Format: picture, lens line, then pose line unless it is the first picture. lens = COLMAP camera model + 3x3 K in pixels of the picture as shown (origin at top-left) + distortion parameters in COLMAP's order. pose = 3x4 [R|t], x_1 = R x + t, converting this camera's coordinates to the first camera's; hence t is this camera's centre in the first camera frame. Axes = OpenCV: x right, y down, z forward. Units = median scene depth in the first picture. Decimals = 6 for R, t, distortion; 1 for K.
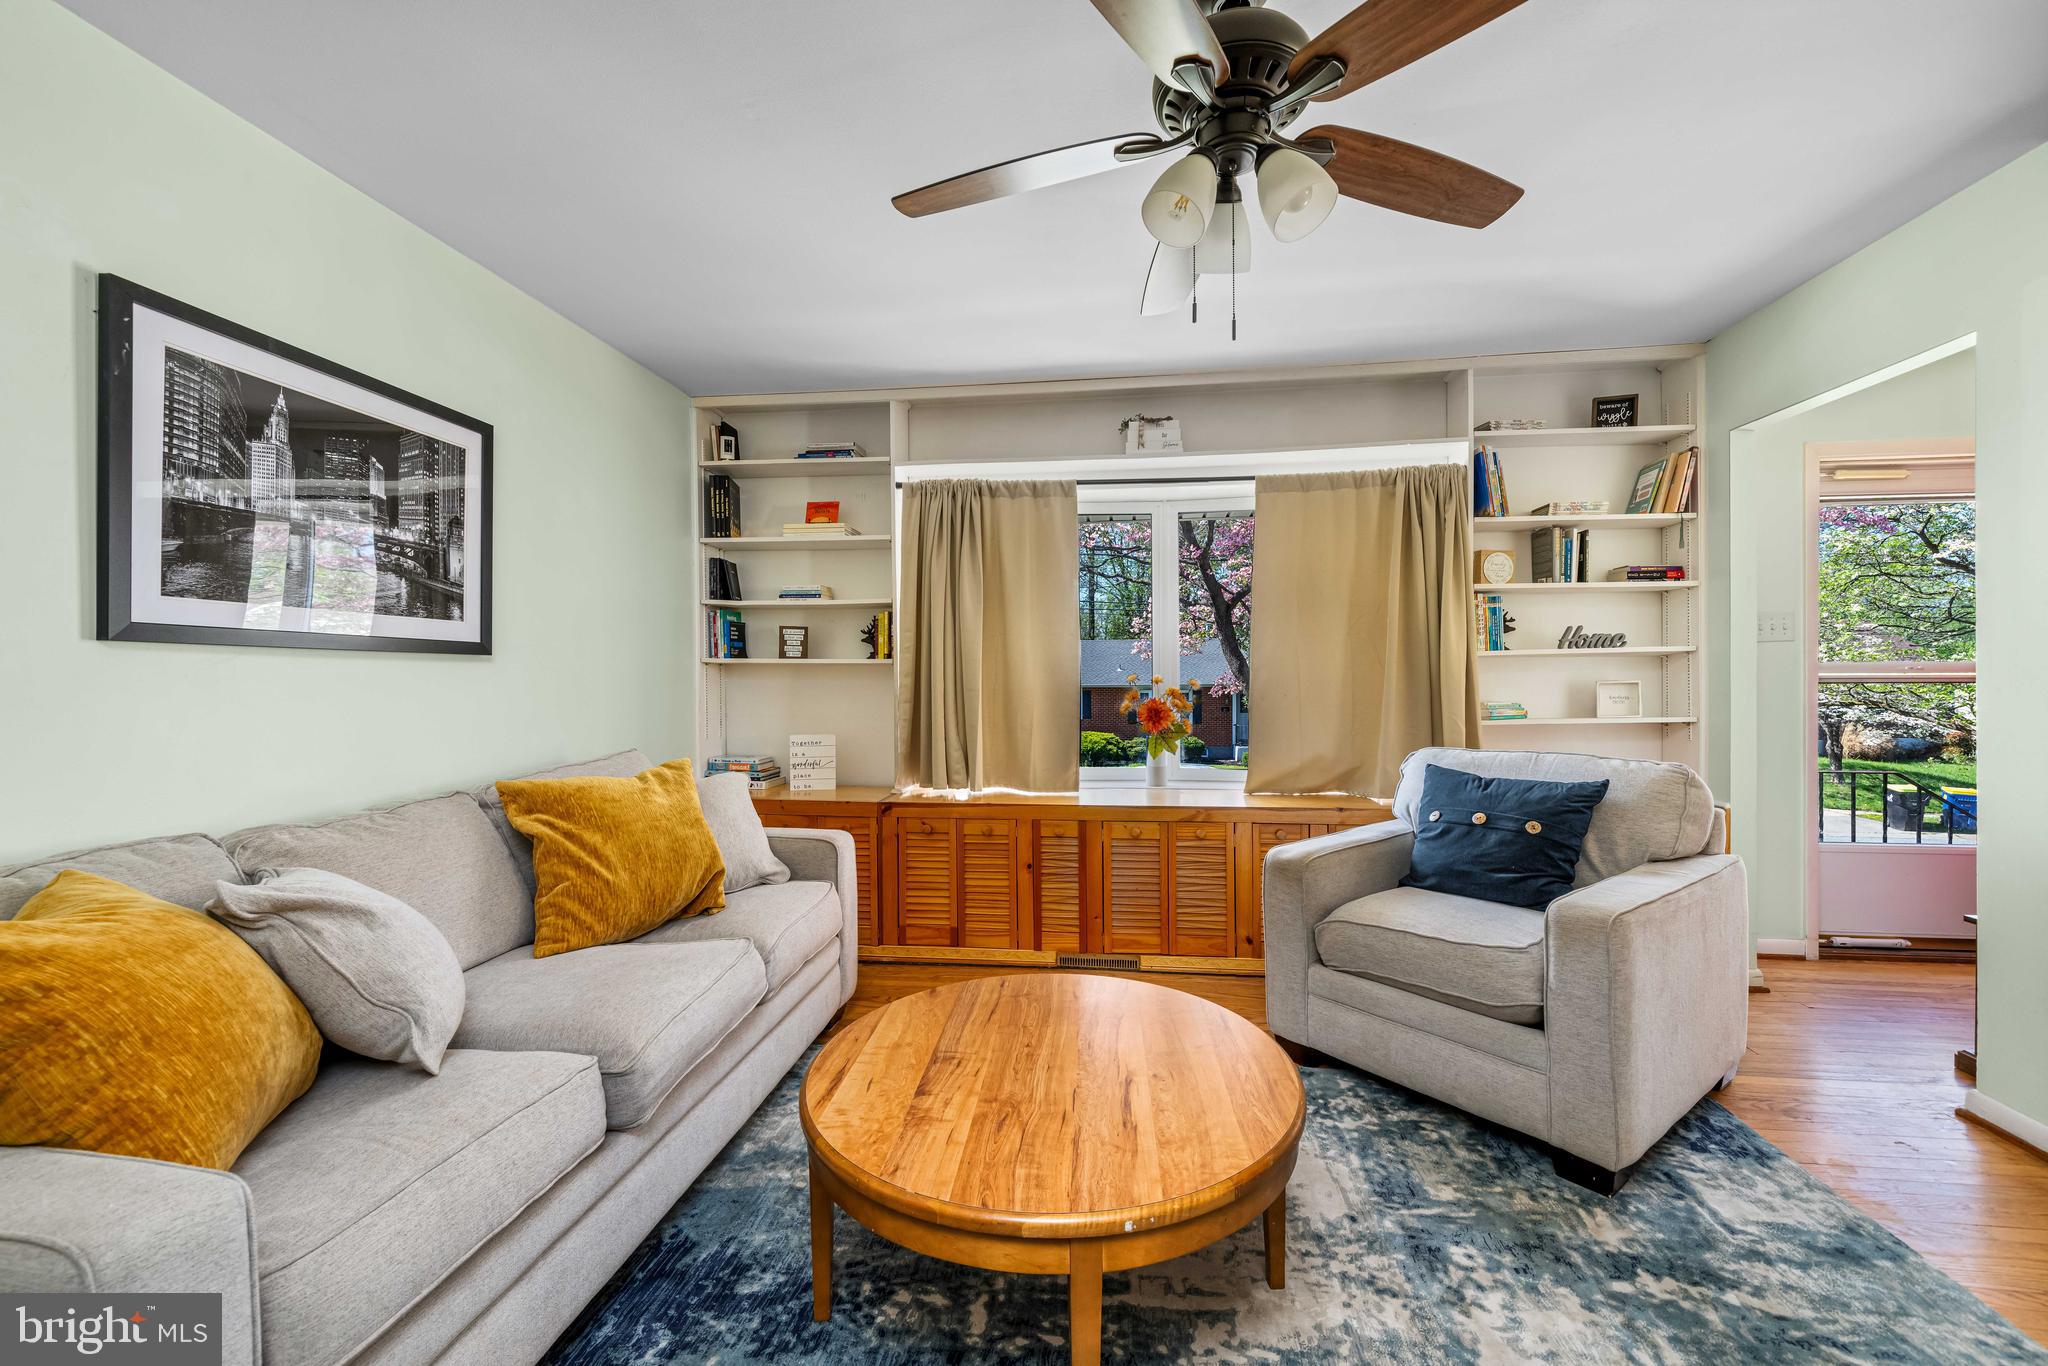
lens RADIAL K [[817.1, 0, 1020.5], [0, 817.1, 677.4], [0, 0, 1]] dist [0.001252, -0.000854]
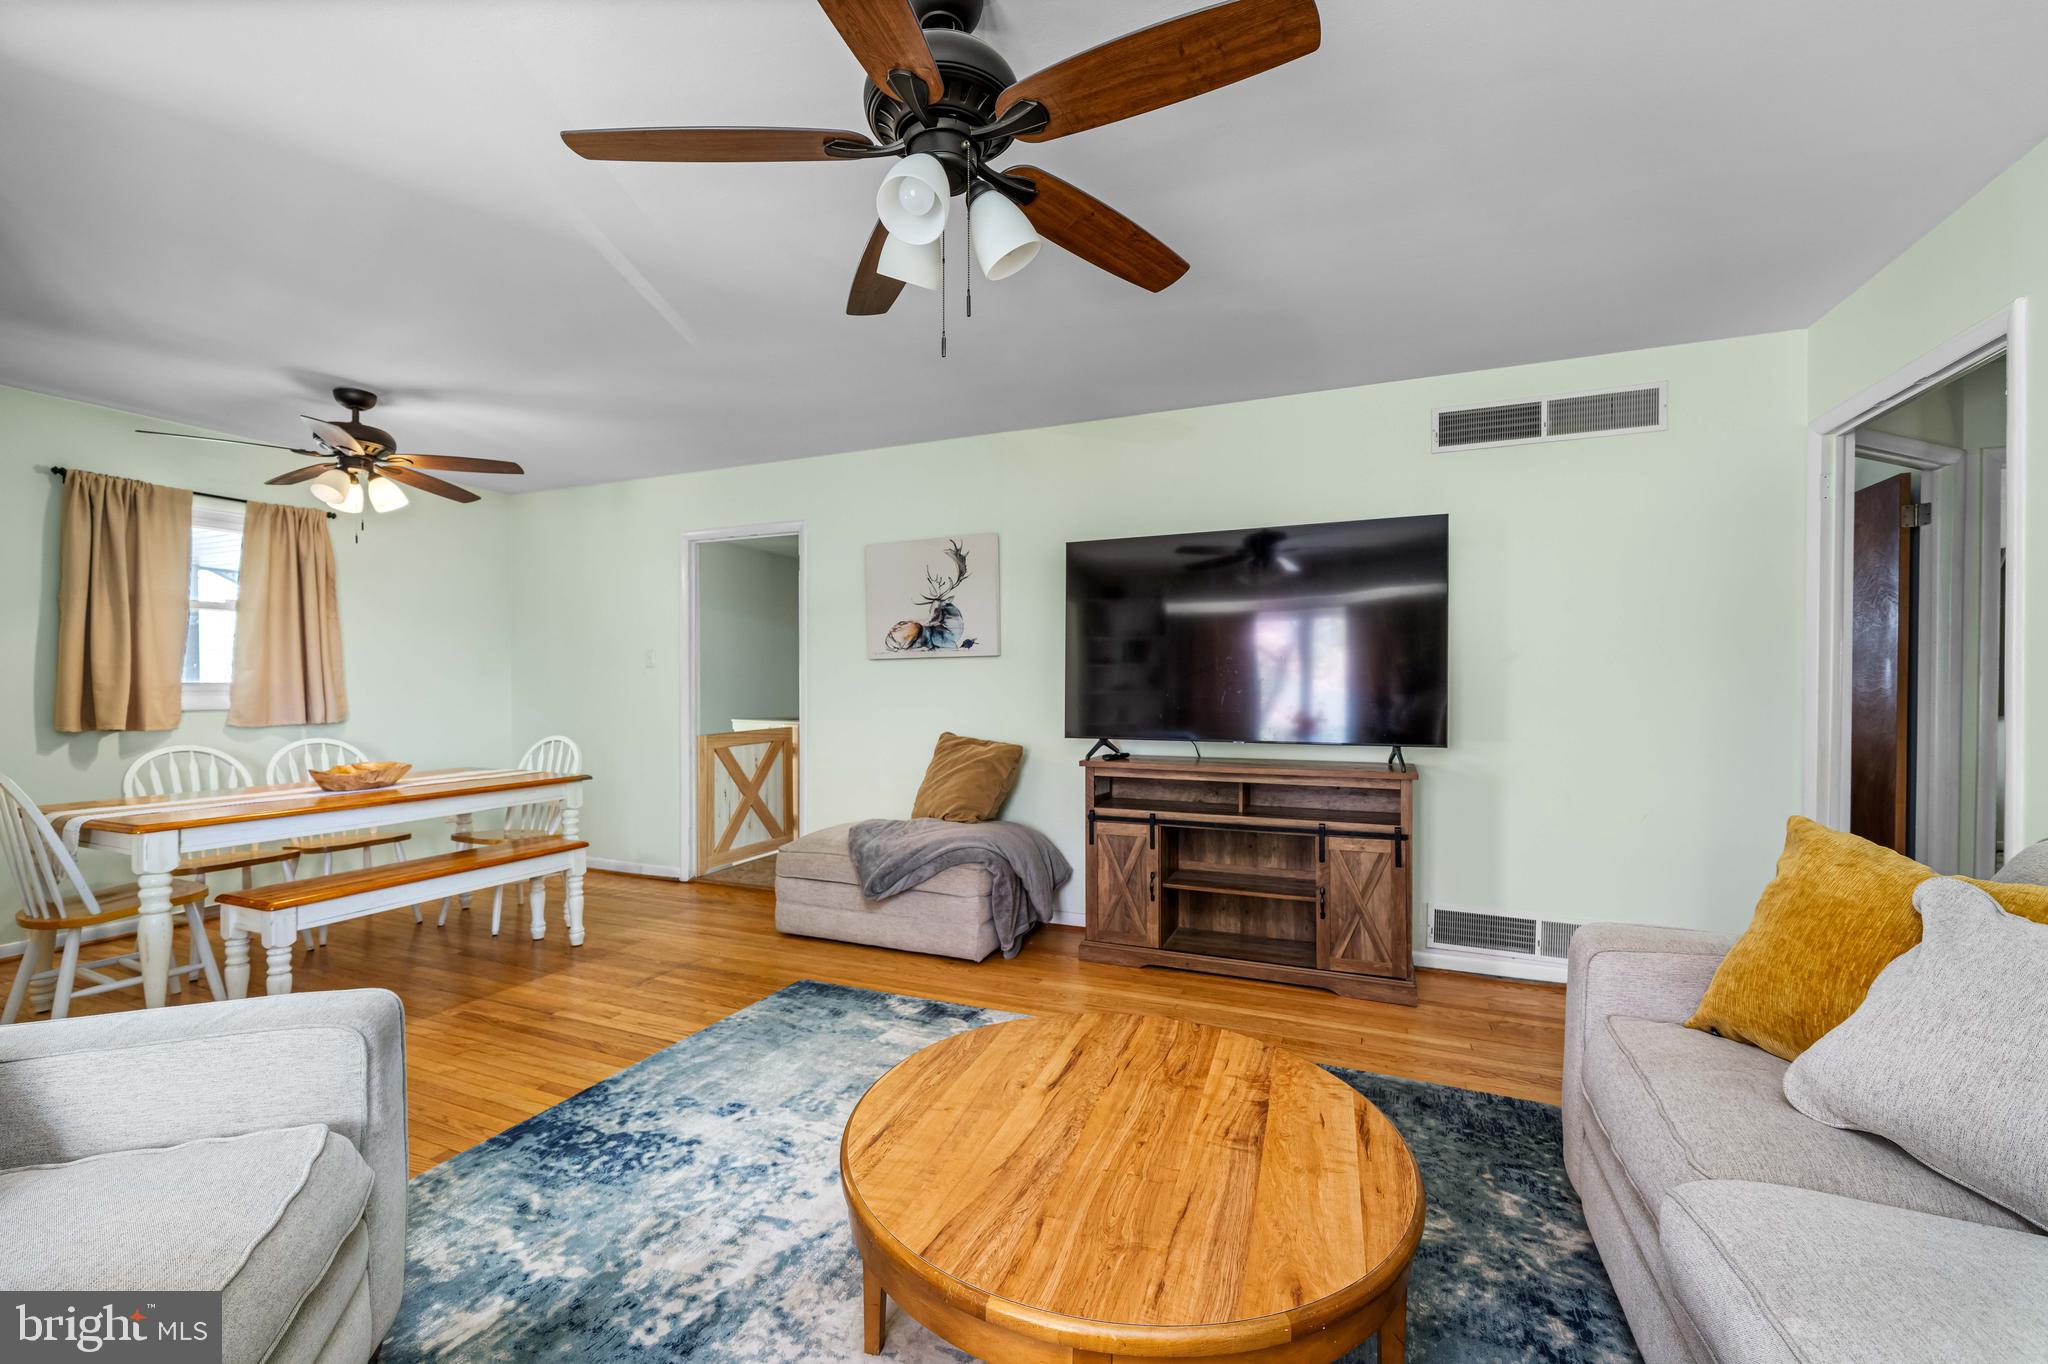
lens RADIAL K [[817.1, 0, 1018.2], [0, 817.1, 695.6], [0, 0, 1]] dist [0.001252, -0.000854]
pose [[-0.965190, 0.001866, 0.261541, -0.086906], [0.005704, 0.999887, 0.013913, -0.005081], [-0.261486, 0.014921, -0.965092, 1.849382]]
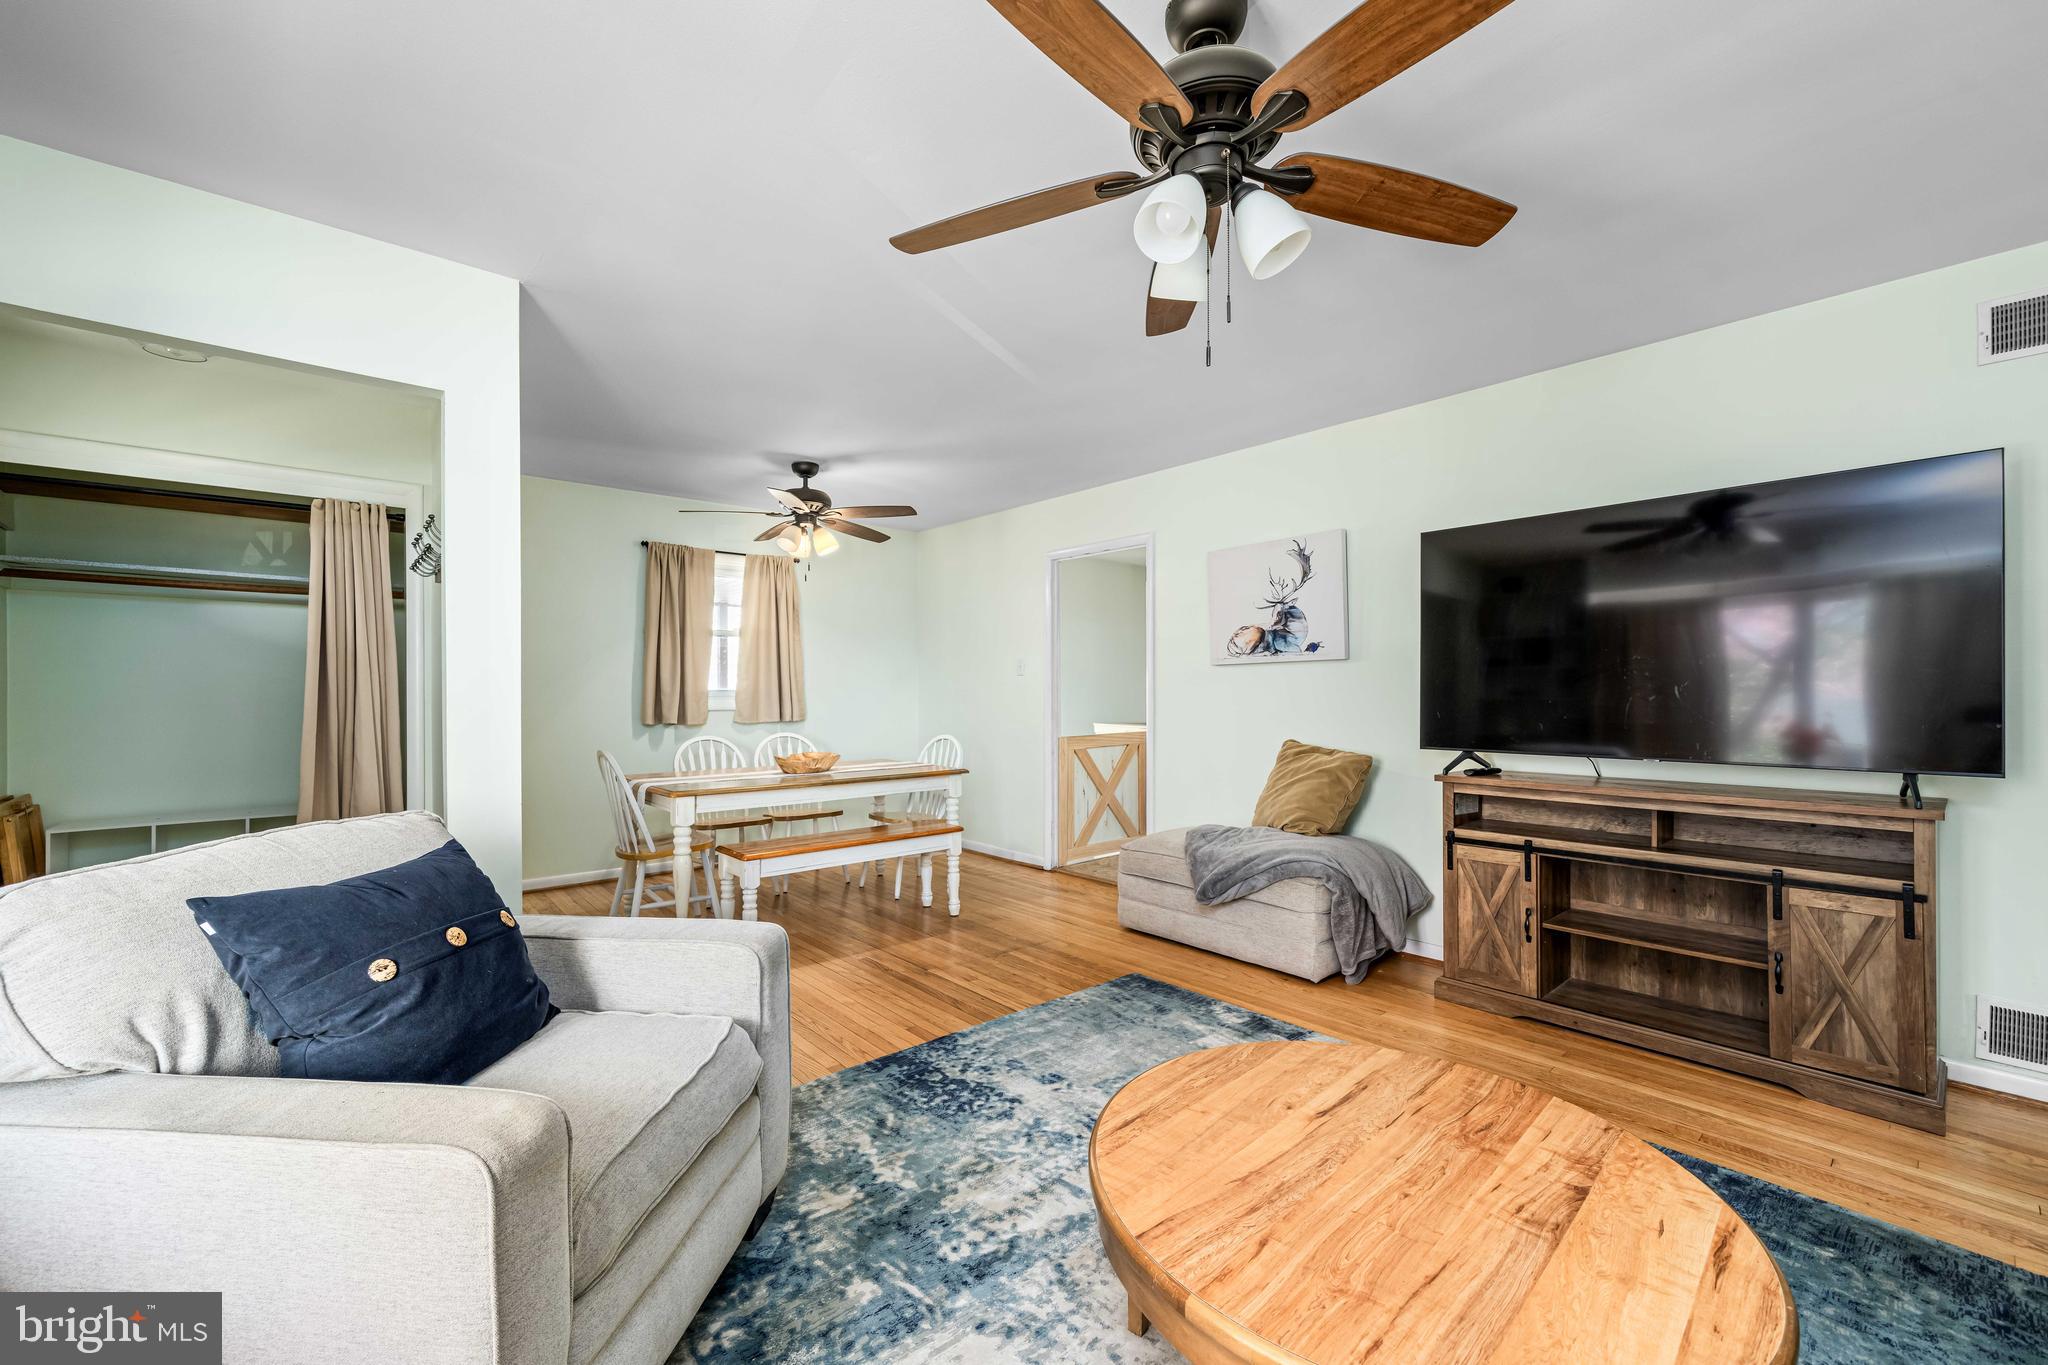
lens RADIAL K [[817.1, 0, 1030.4], [0, 817.1, 693.1], [0, 0, 1]] dist [0.001252, -0.000854]
pose [[-0.756322, 0.005018, 0.654180, -0.223312], [0.007332, 0.999973, 0.000806, -0.003761], [-0.654158, 0.005406, -0.756339, 1.815542]]
